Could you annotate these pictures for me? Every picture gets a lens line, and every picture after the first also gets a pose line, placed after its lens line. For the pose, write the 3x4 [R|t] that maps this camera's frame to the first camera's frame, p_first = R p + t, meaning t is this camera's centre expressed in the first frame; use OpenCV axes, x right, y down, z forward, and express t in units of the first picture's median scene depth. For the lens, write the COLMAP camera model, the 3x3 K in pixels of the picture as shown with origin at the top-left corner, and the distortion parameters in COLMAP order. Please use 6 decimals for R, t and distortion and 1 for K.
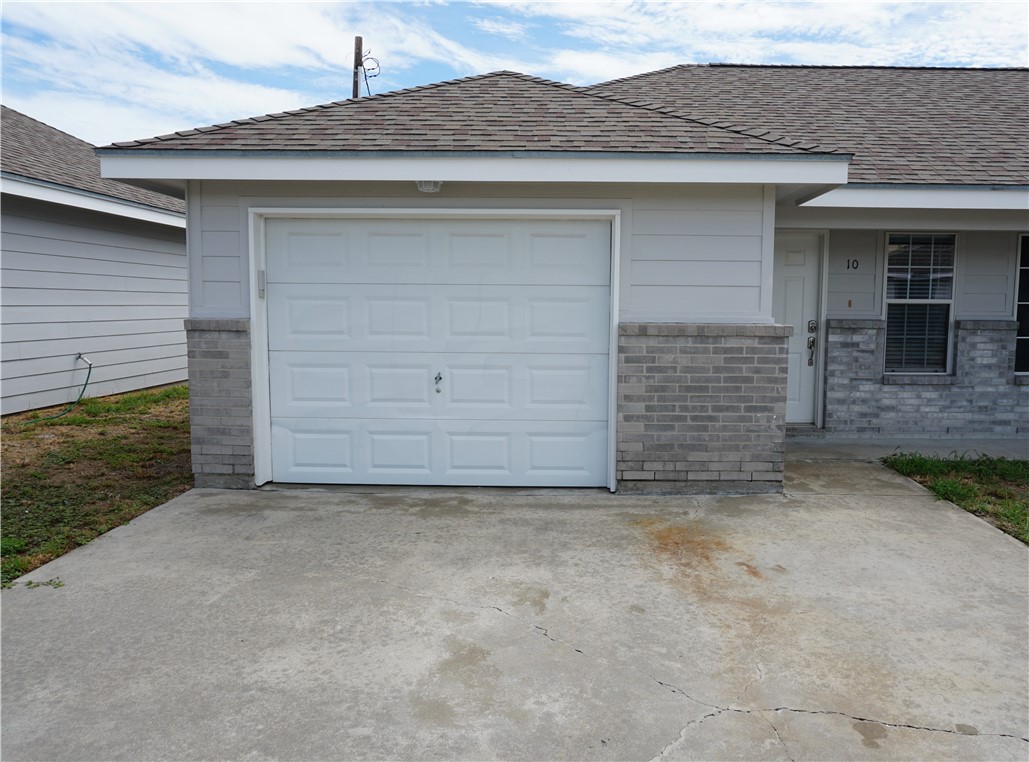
lens RADIAL K [[963.6, 0, 515.3], [0, 963.6, 381.9], [0, 0, 1]] dist [-0.010603, -0.007907]
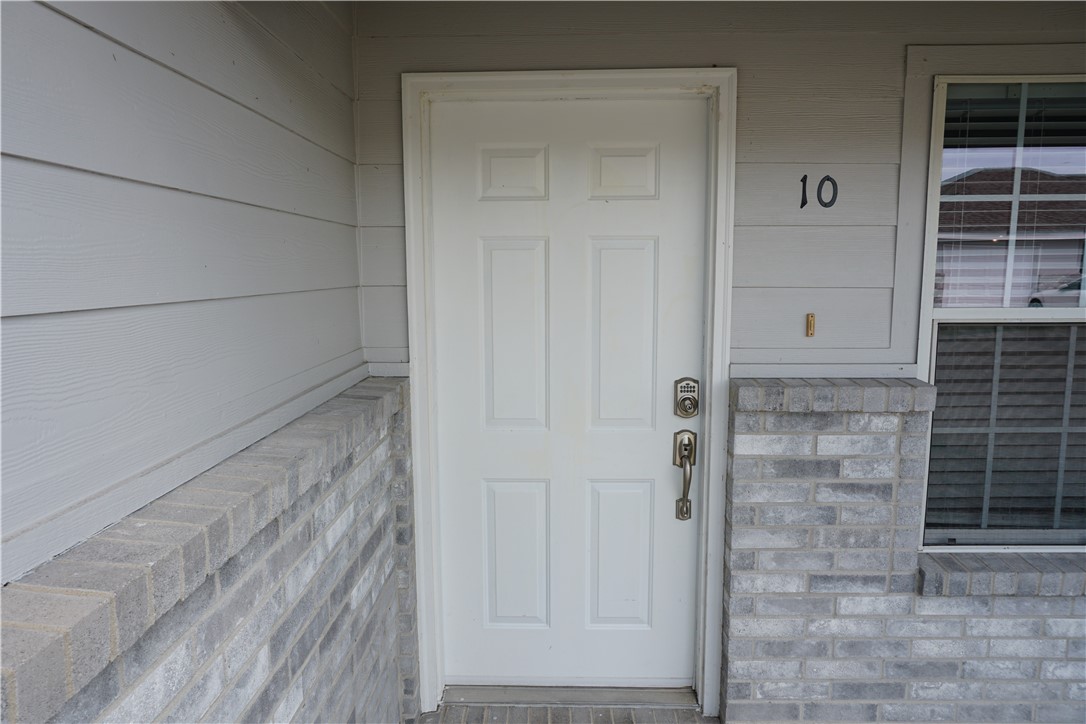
lens RADIAL K [[729.7, 0, 541.6], [0, 729.7, 361.8], [0, 0, 1]] dist [-0.000080, 0.008023]
pose [[0.999708, -0.009941, -0.022019, 0.270227], [0.010949, 0.998874, 0.046152, -0.081332], [0.021536, -0.046380, 0.998692, 0.772981]]
